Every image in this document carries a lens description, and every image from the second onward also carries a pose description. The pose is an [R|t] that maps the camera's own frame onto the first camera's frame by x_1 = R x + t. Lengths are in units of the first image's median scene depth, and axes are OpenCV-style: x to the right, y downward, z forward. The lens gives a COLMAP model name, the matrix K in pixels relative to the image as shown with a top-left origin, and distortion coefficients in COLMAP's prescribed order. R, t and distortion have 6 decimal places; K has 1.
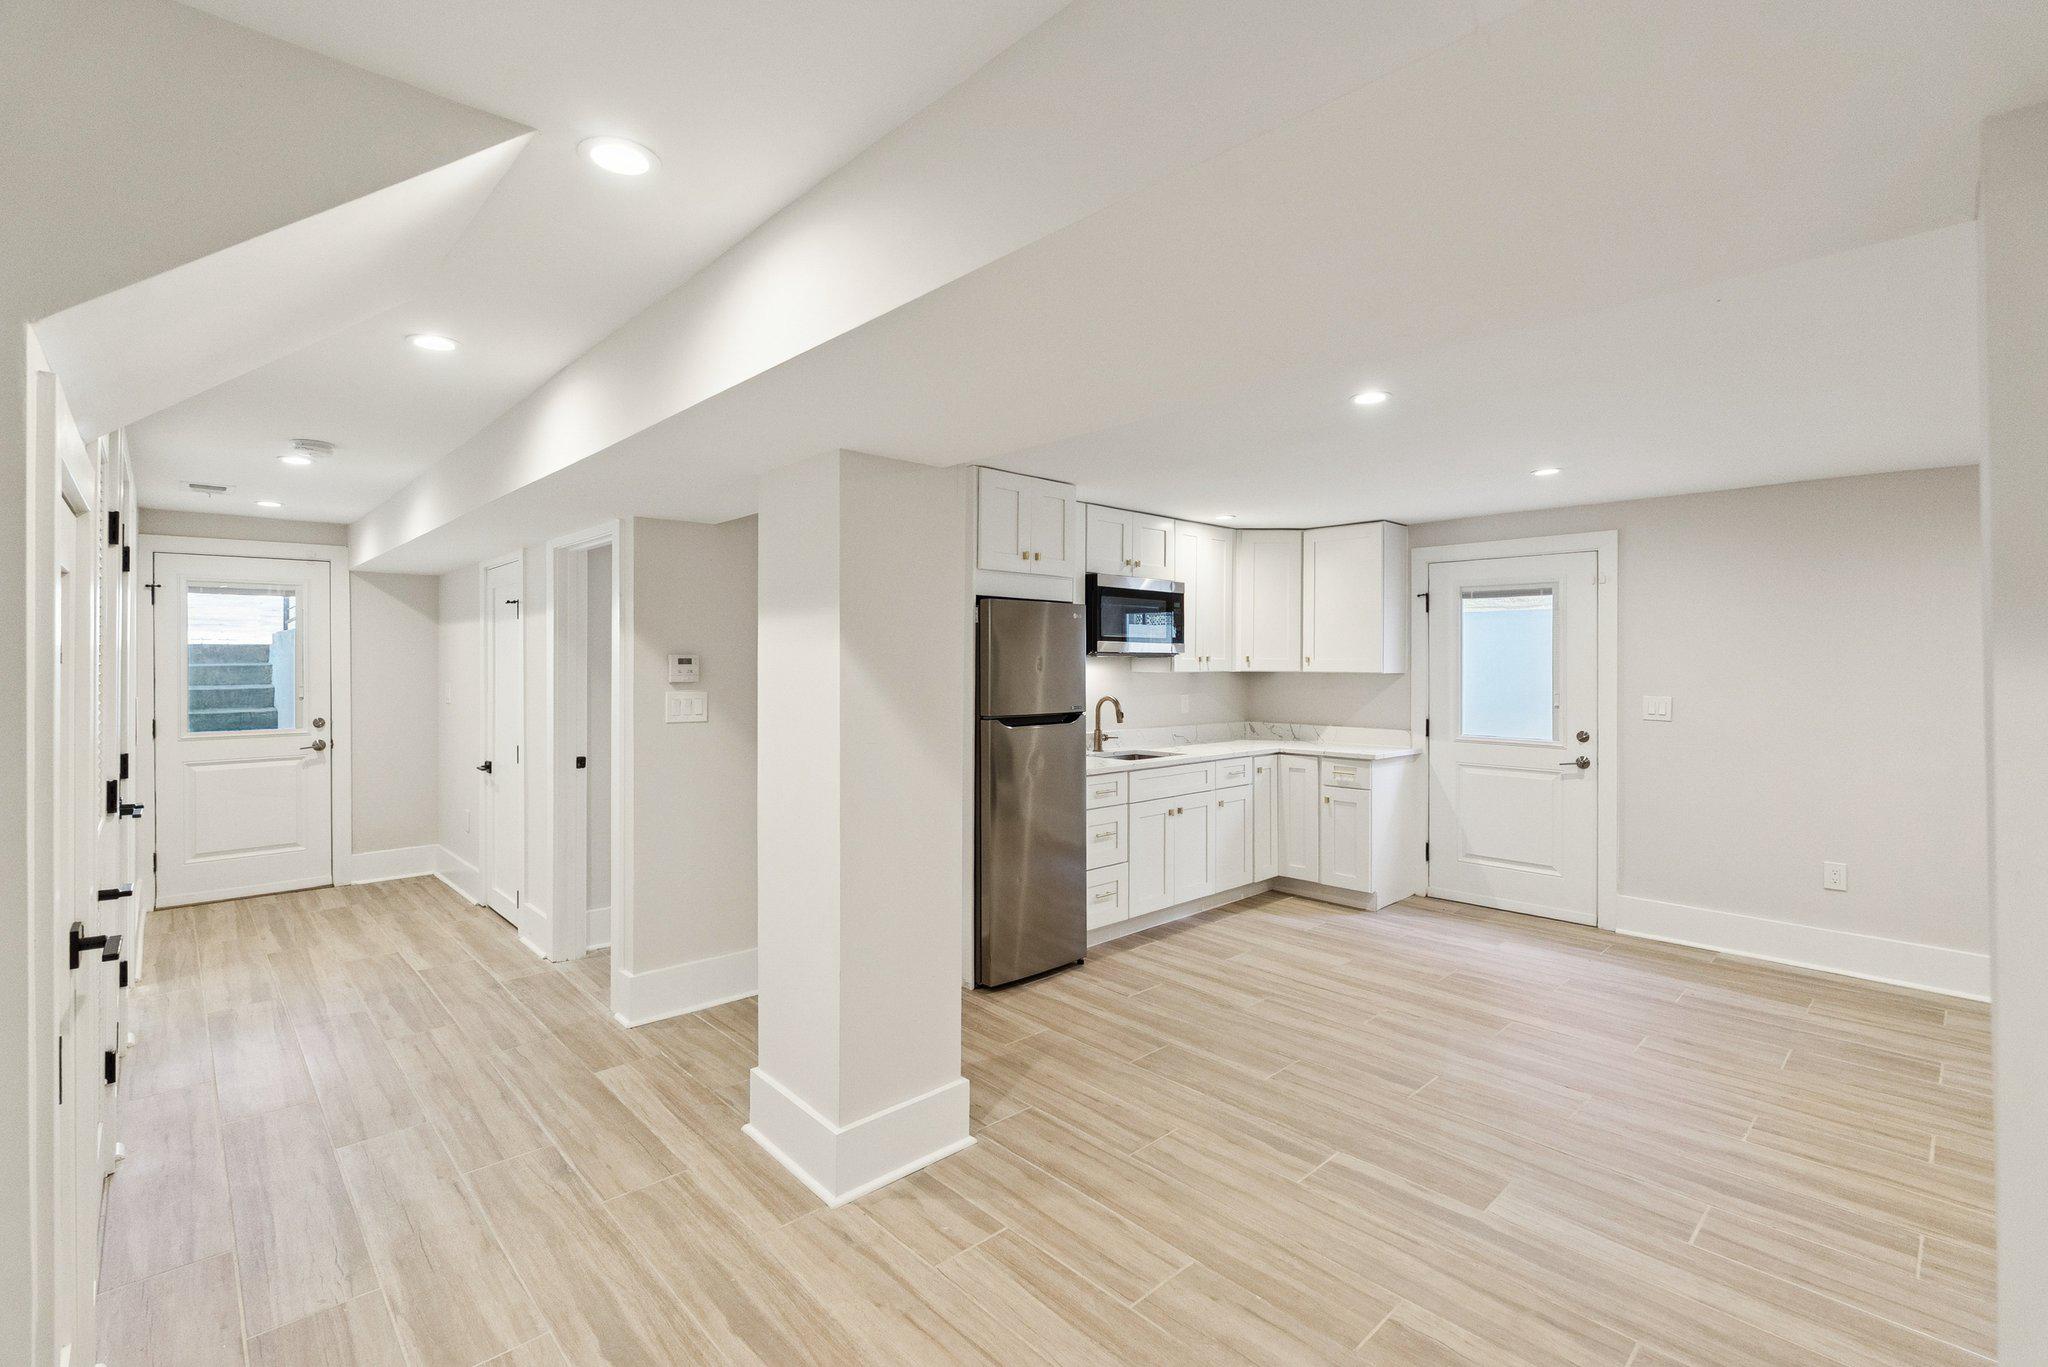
lens RADIAL K [[910.5, 0, 1020.3], [0, 910.5, 662.2], [0, 0, 1]] dist [-0.003422, -0.000046]
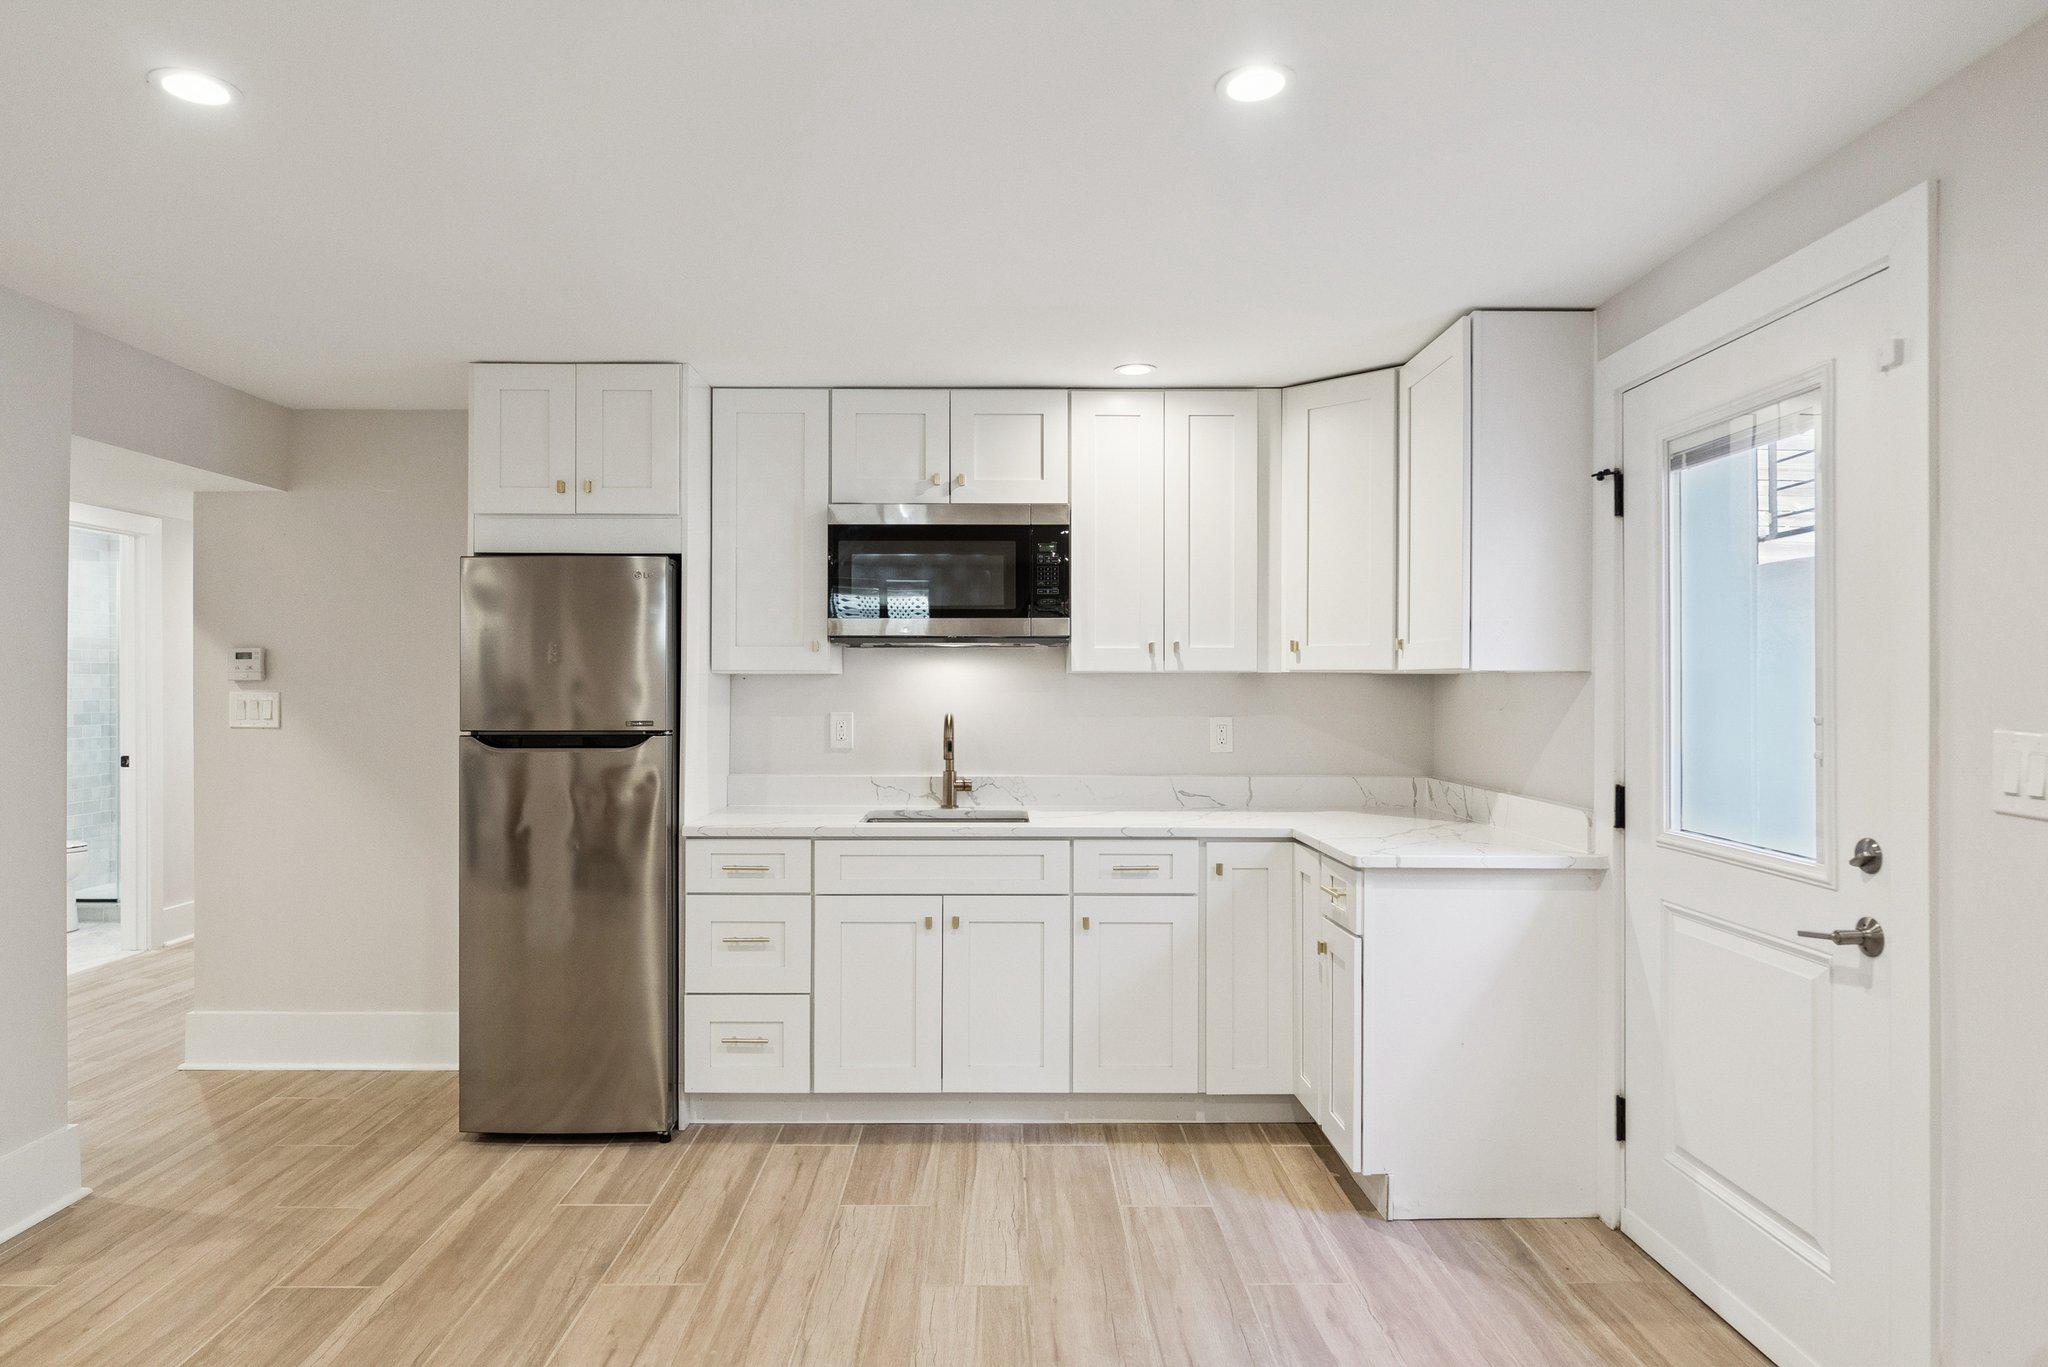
lens RADIAL K [[1219.8, 0, 1008.2], [0, 1219.8, 687.4], [0, 0, 1]] dist [-0.003980, 0.001831]
pose [[0.734286, -0.001127, -0.678839, 0.847103], [0.001475, 0.999999, -0.000065, 0.027132], [0.678839, -0.000954, 0.734287, 0.590420]]
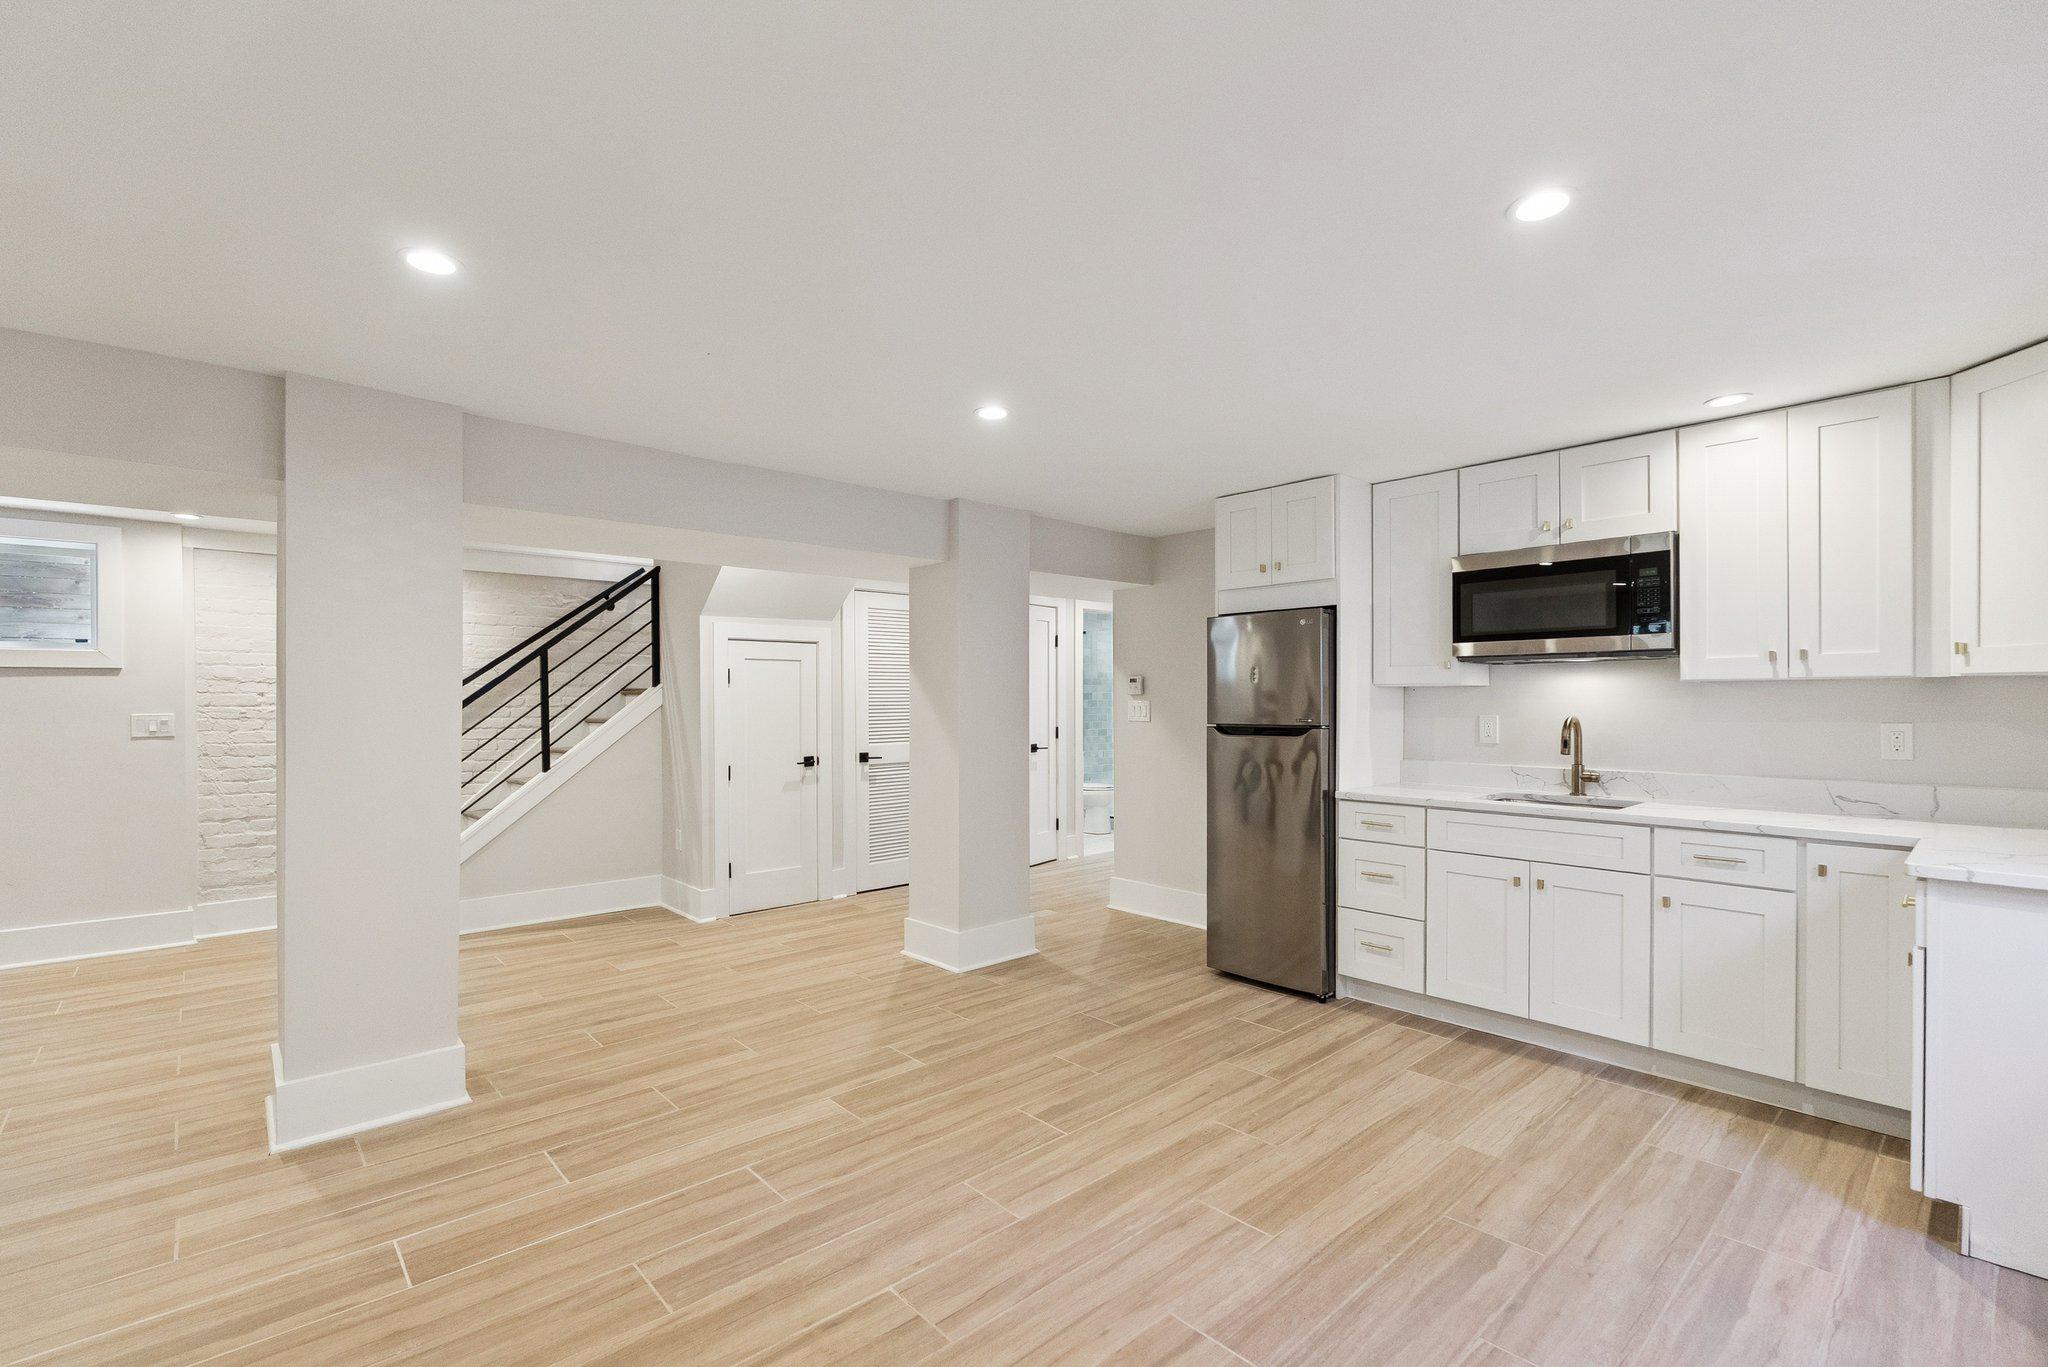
lens RADIAL K [[913.3, 0, 1018.6], [0, 913.3, 706.8], [0, 0, 1]] dist [-0.001033, -0.000076]
pose [[-0.018459, 0.004544, -0.999819, 1.048668], [0.004600, 0.999979, 0.004460, 0.032044], [0.999819, -0.004517, -0.018479, 0.762109]]
